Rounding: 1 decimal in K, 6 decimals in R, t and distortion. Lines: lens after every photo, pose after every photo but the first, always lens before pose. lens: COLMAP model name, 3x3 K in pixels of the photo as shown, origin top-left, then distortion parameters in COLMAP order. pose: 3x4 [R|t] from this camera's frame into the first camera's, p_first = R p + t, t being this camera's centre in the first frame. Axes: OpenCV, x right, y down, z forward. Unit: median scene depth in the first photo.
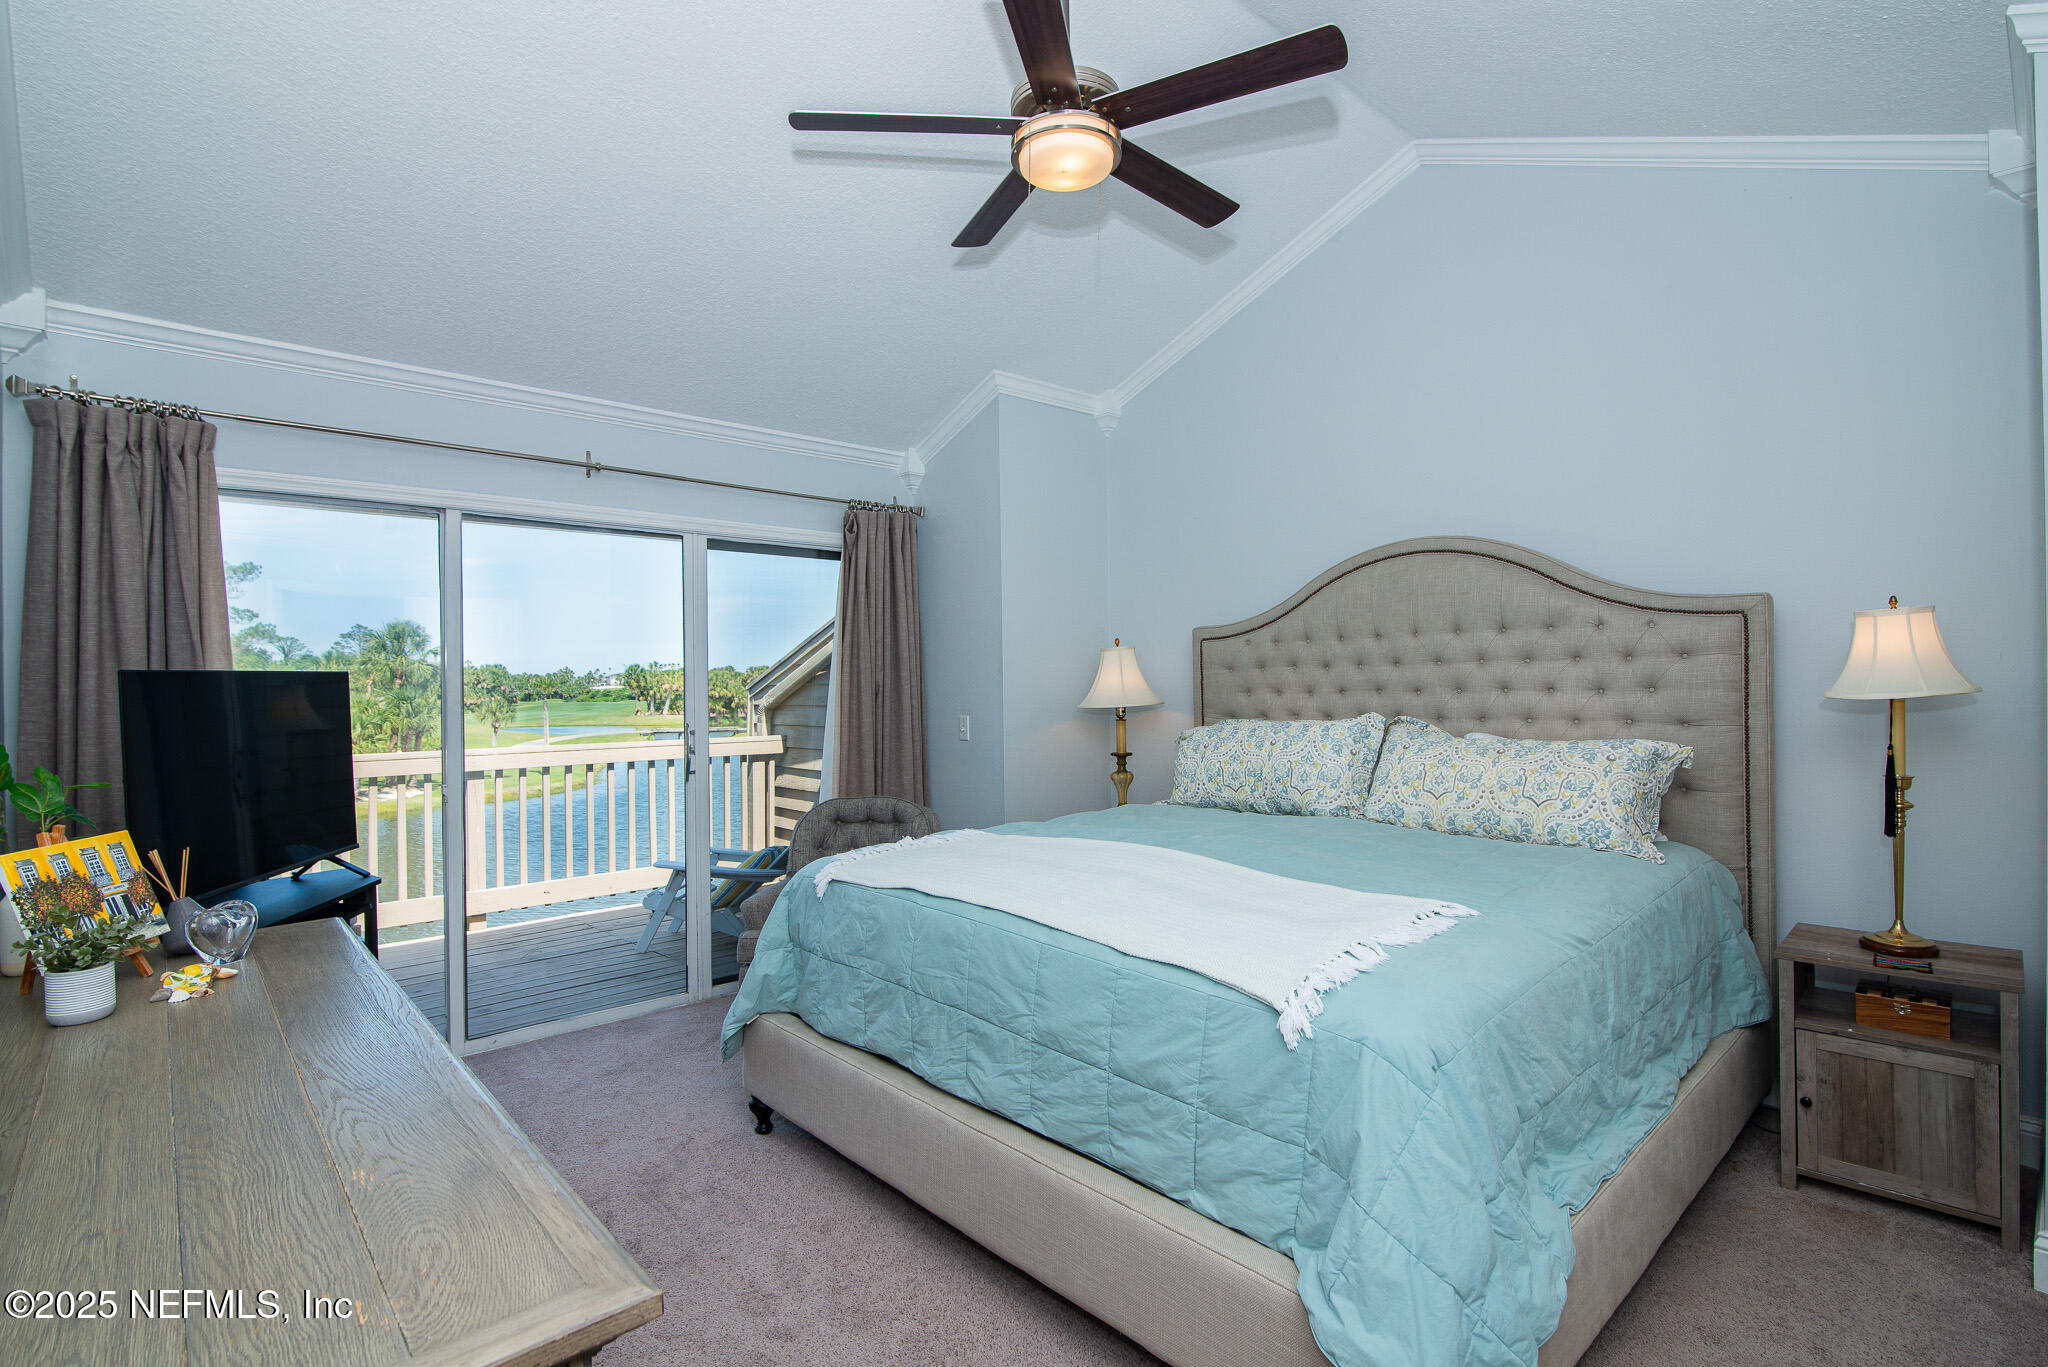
lens RADIAL K [[985.9, 0, 1018.0], [0, 985.9, 682.7], [0, 0, 1]] dist [-0.015061, -0.000725]
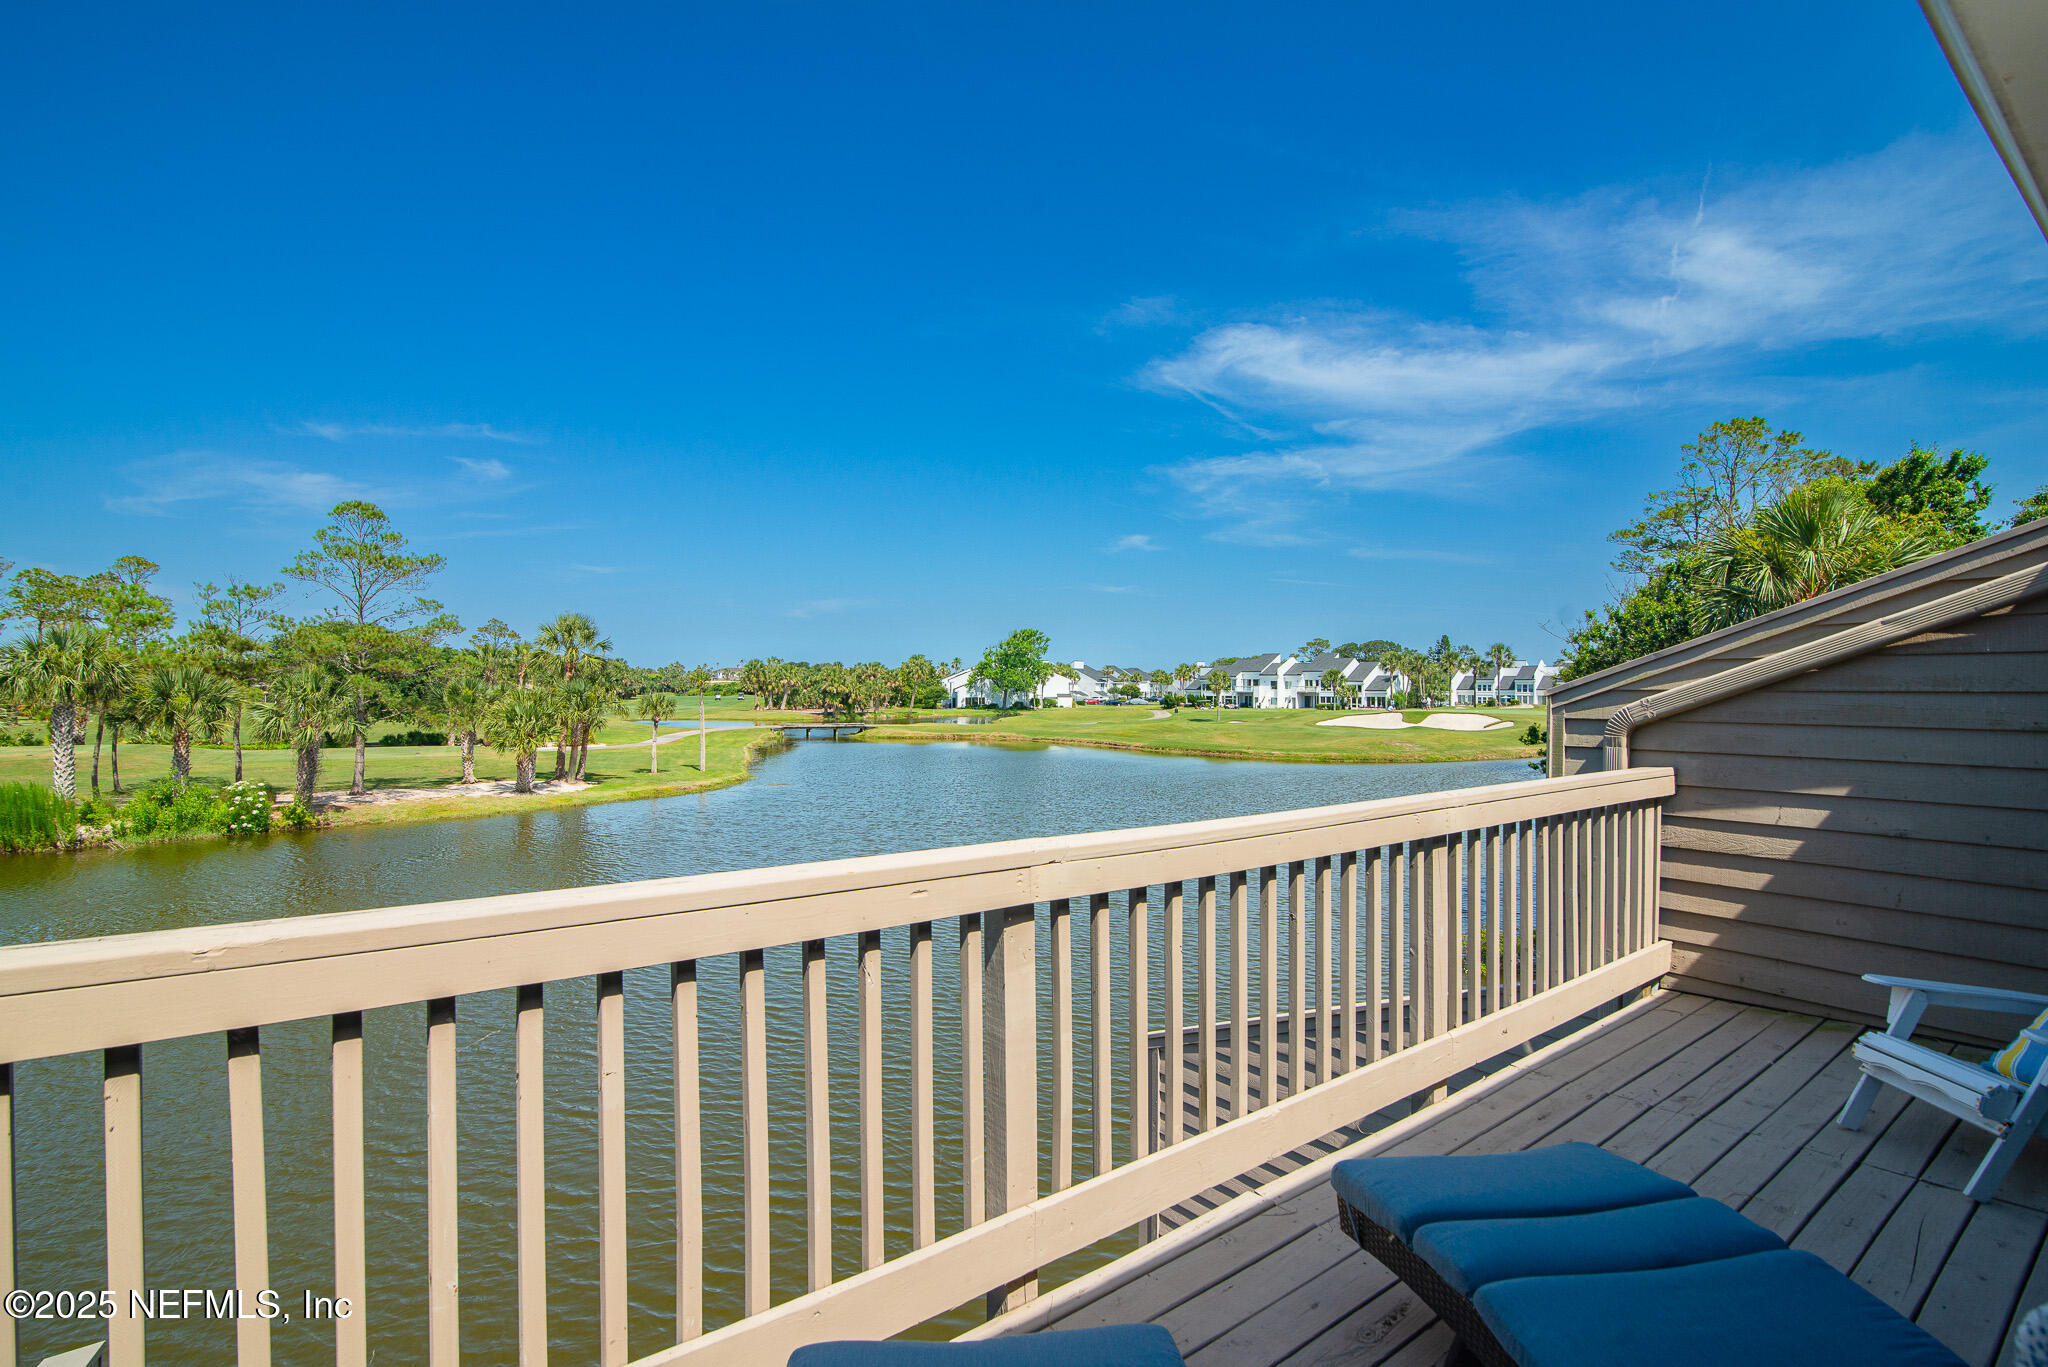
lens RADIAL K [[985.9, 0, 1018.0], [0, 985.9, 682.7], [0, 0, 1]] dist [-0.015061, -0.000725]
pose [[0.995826, 0.010427, -0.090680, -0.964805], [-0.010259, 0.999945, 0.002316, 0.001459], [0.090699, -0.001376, 0.995877, 0.505069]]
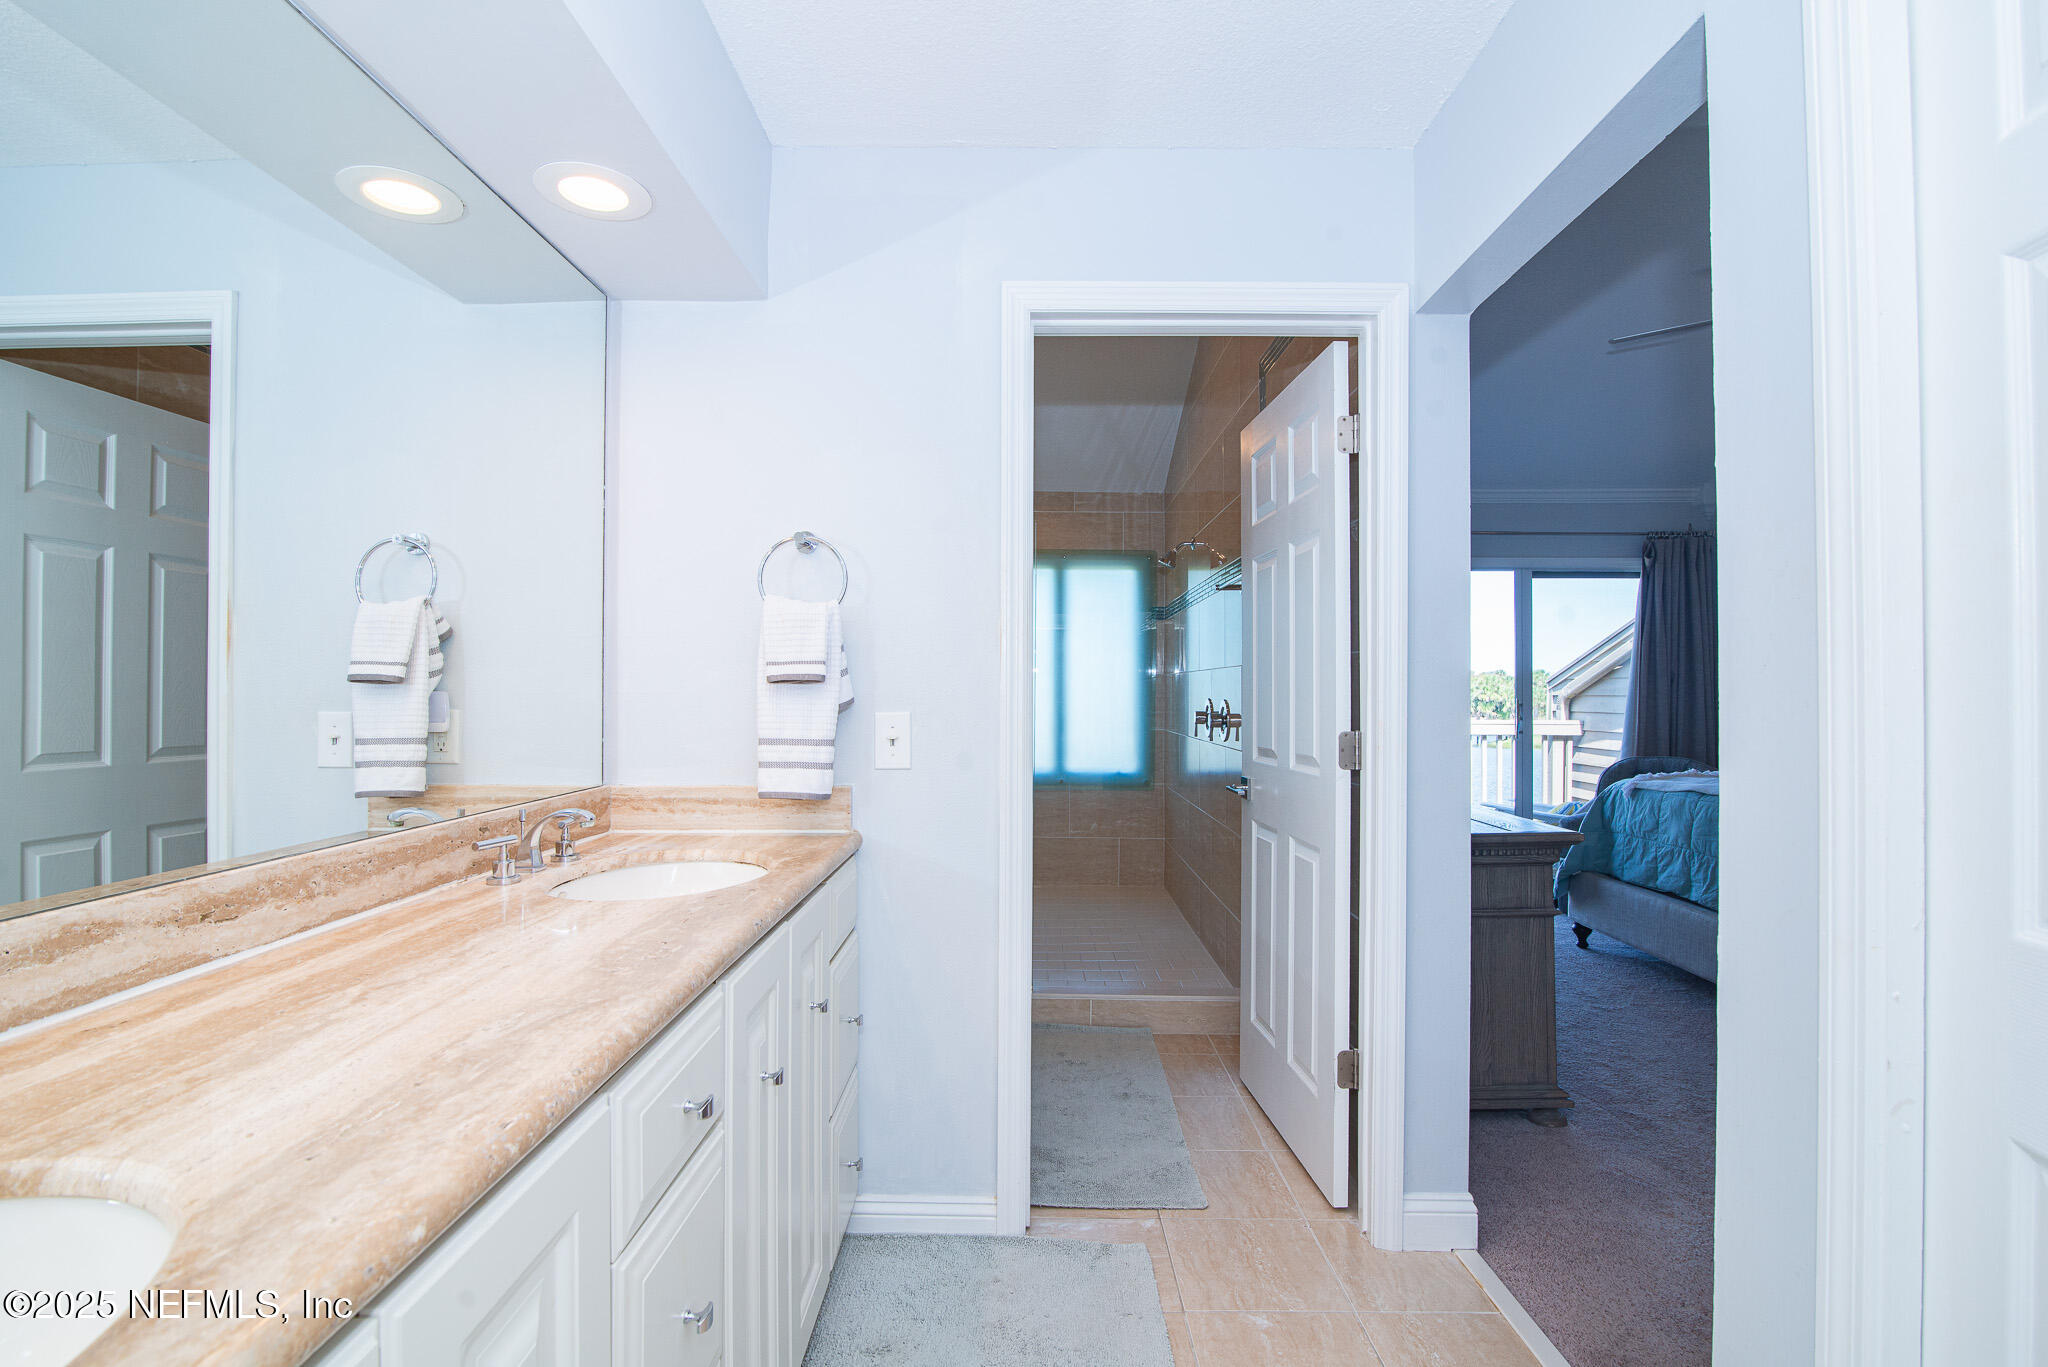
lens RADIAL K [[937.7, 0, 1019.3], [0, 937.7, 681.9], [0, 0, 1]] dist [-0.020118, 0.001856]
pose [[0.724900, 0.005706, -0.688831, 0.074838], [-0.009118, 0.999958, -0.001312, 0.022495], [0.688794, 0.007232, 0.724921, -0.468336]]
